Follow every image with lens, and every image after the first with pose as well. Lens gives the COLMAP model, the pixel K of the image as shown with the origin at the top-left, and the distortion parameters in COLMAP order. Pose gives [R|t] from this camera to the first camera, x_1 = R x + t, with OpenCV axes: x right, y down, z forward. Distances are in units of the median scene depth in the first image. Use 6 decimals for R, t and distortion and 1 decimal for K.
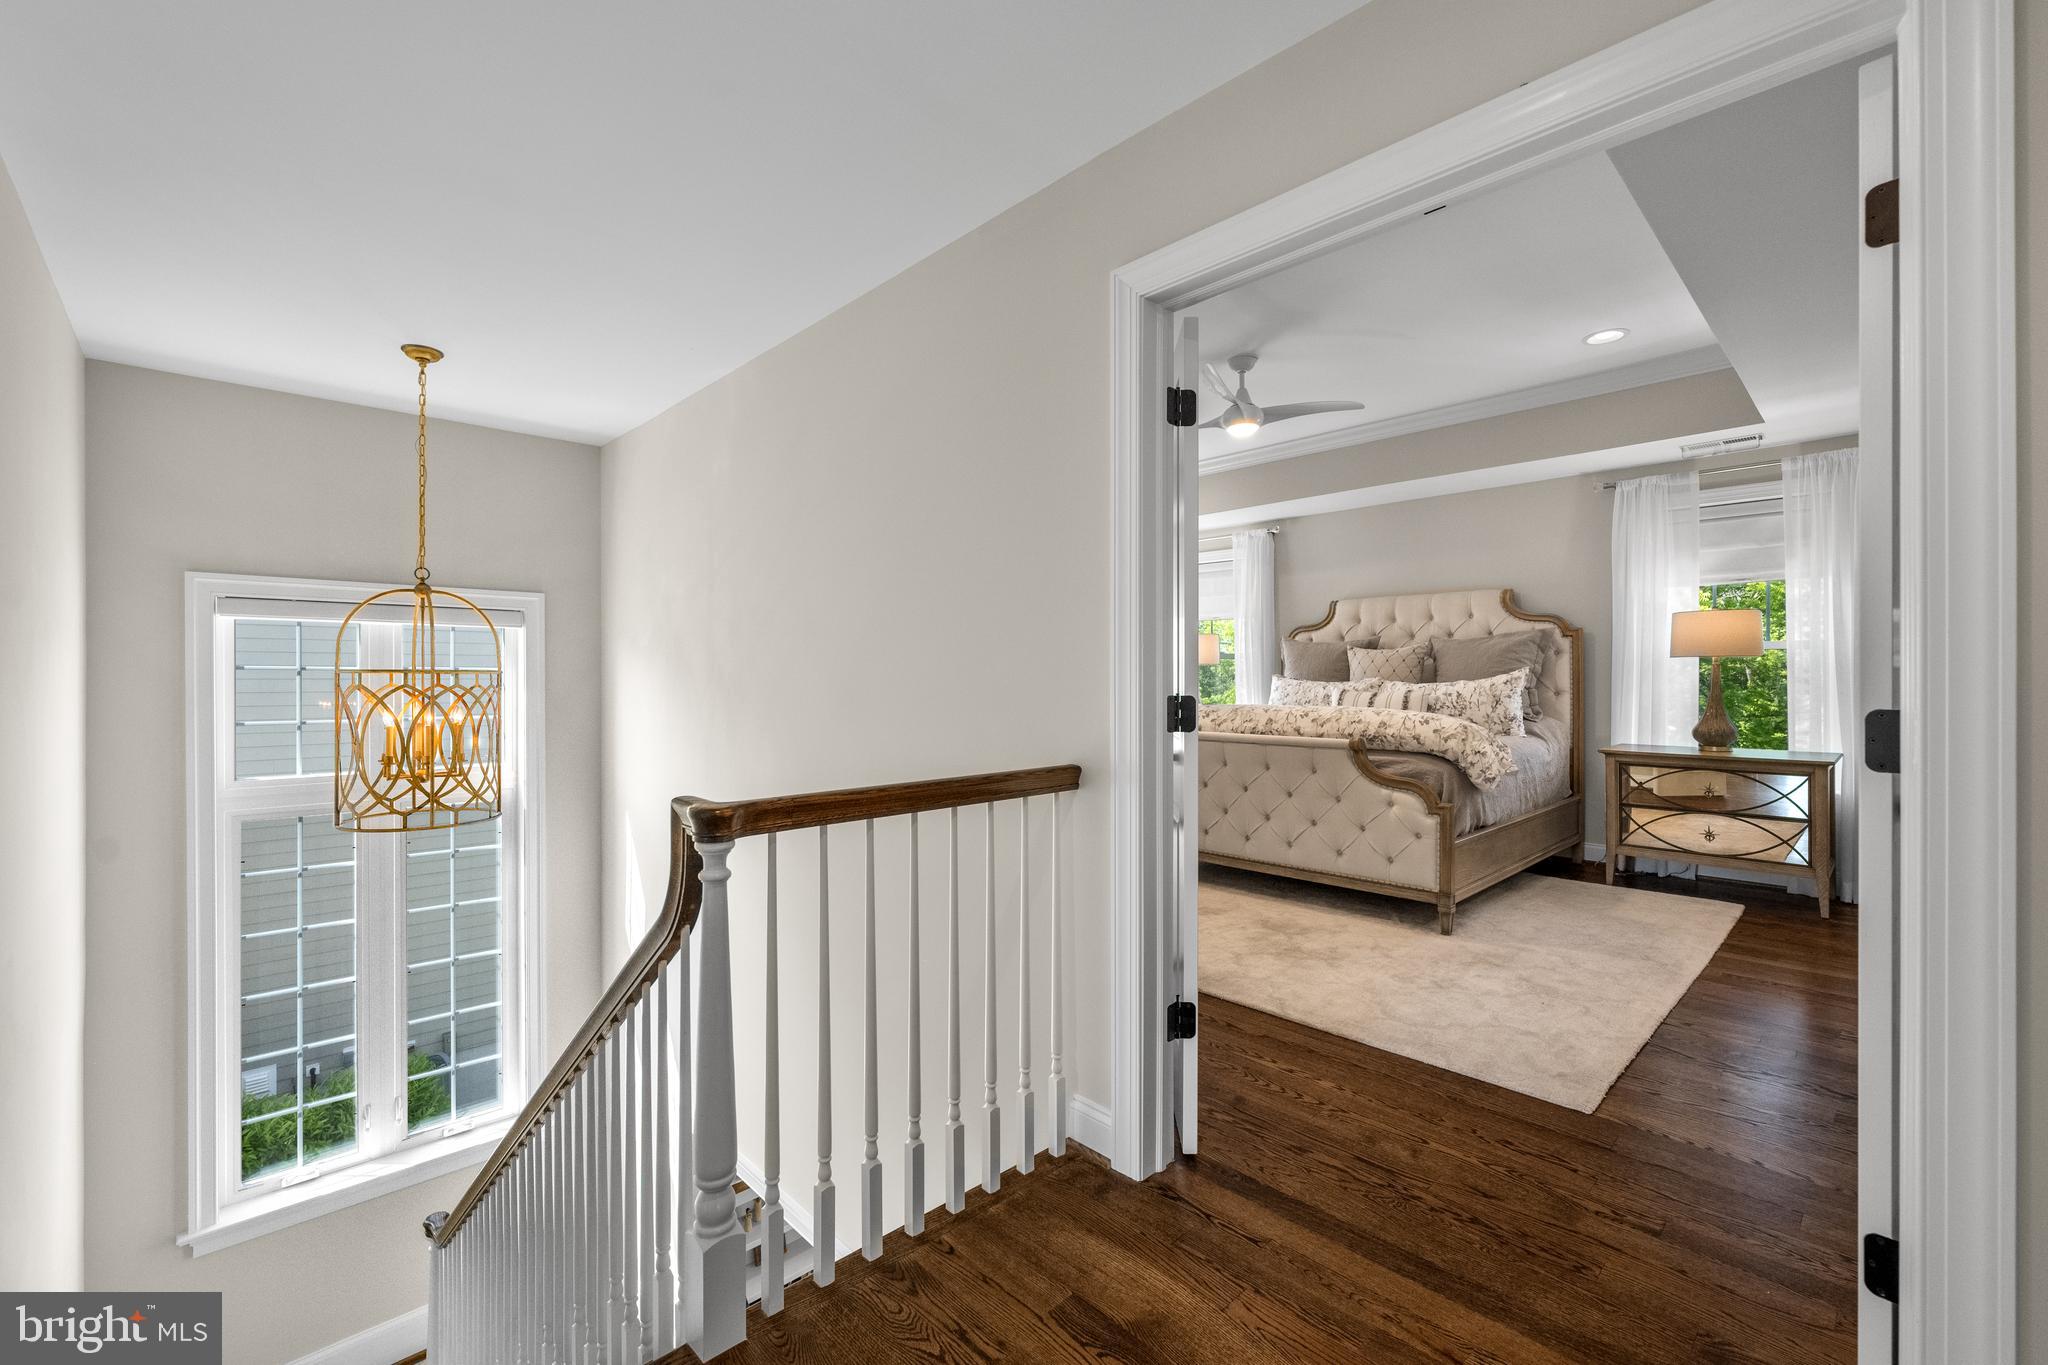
lens RADIAL K [[865.2, 0, 1024.6], [0, 865.2, 679.1], [0, 0, 1]] dist [-0.002608, 0.000040]
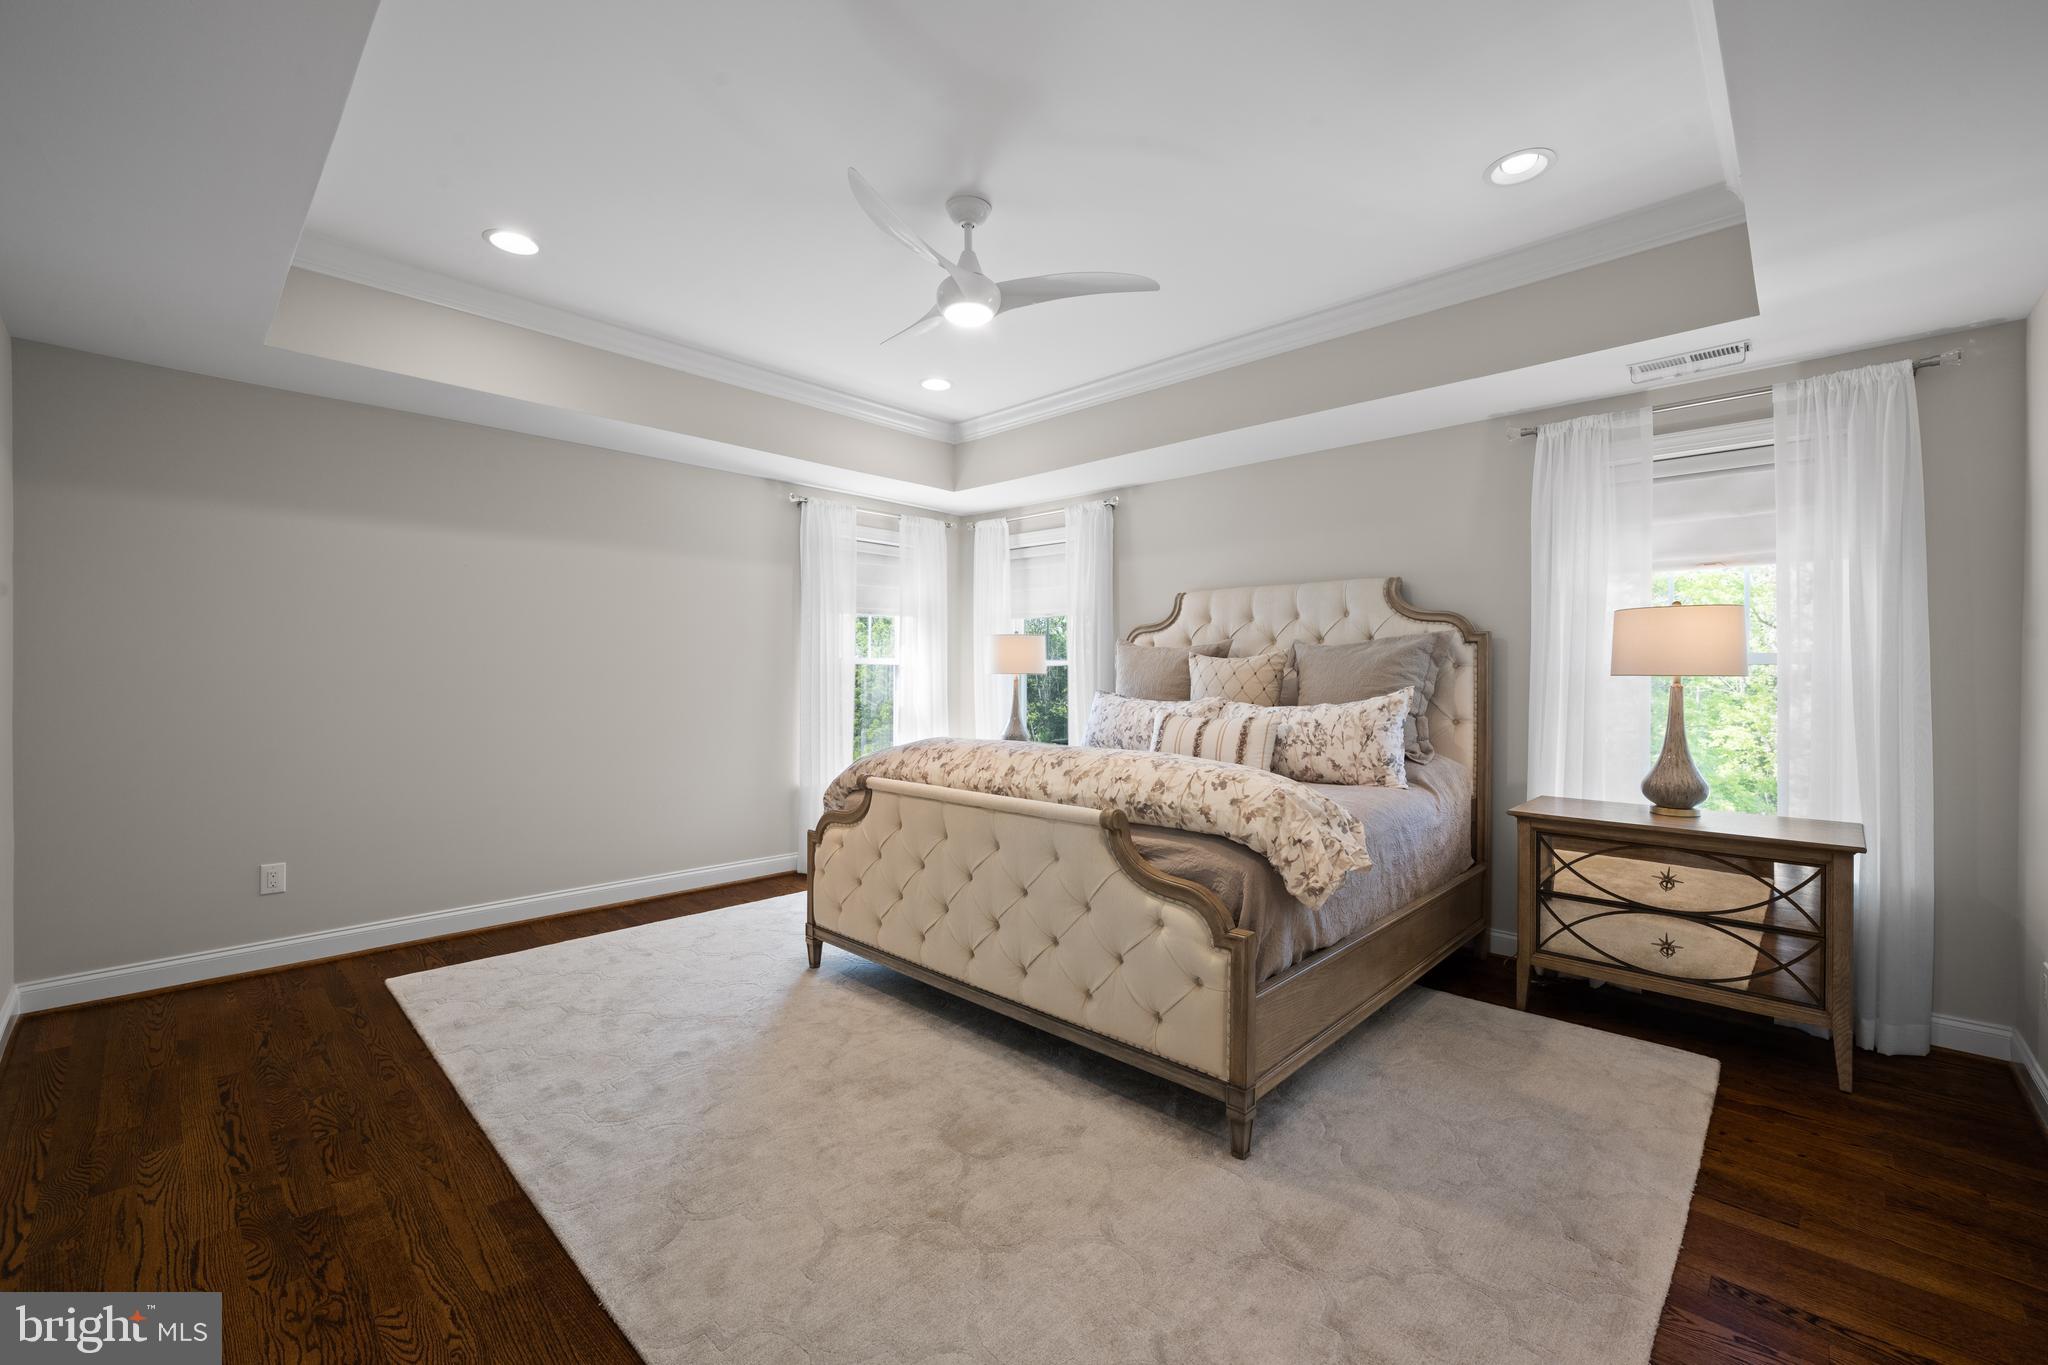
lens RADIAL K [[837.5, 0, 1024.0], [0, 837.5, 682.5], [0, 0, 1]] dist [-0.005069, 0.001222]
pose [[0.999063, 0.006163, 0.042835, 0.256668], [-0.006441, 0.999959, 0.006359, -0.020813], [-0.042794, -0.006629, 0.999062, 0.361584]]
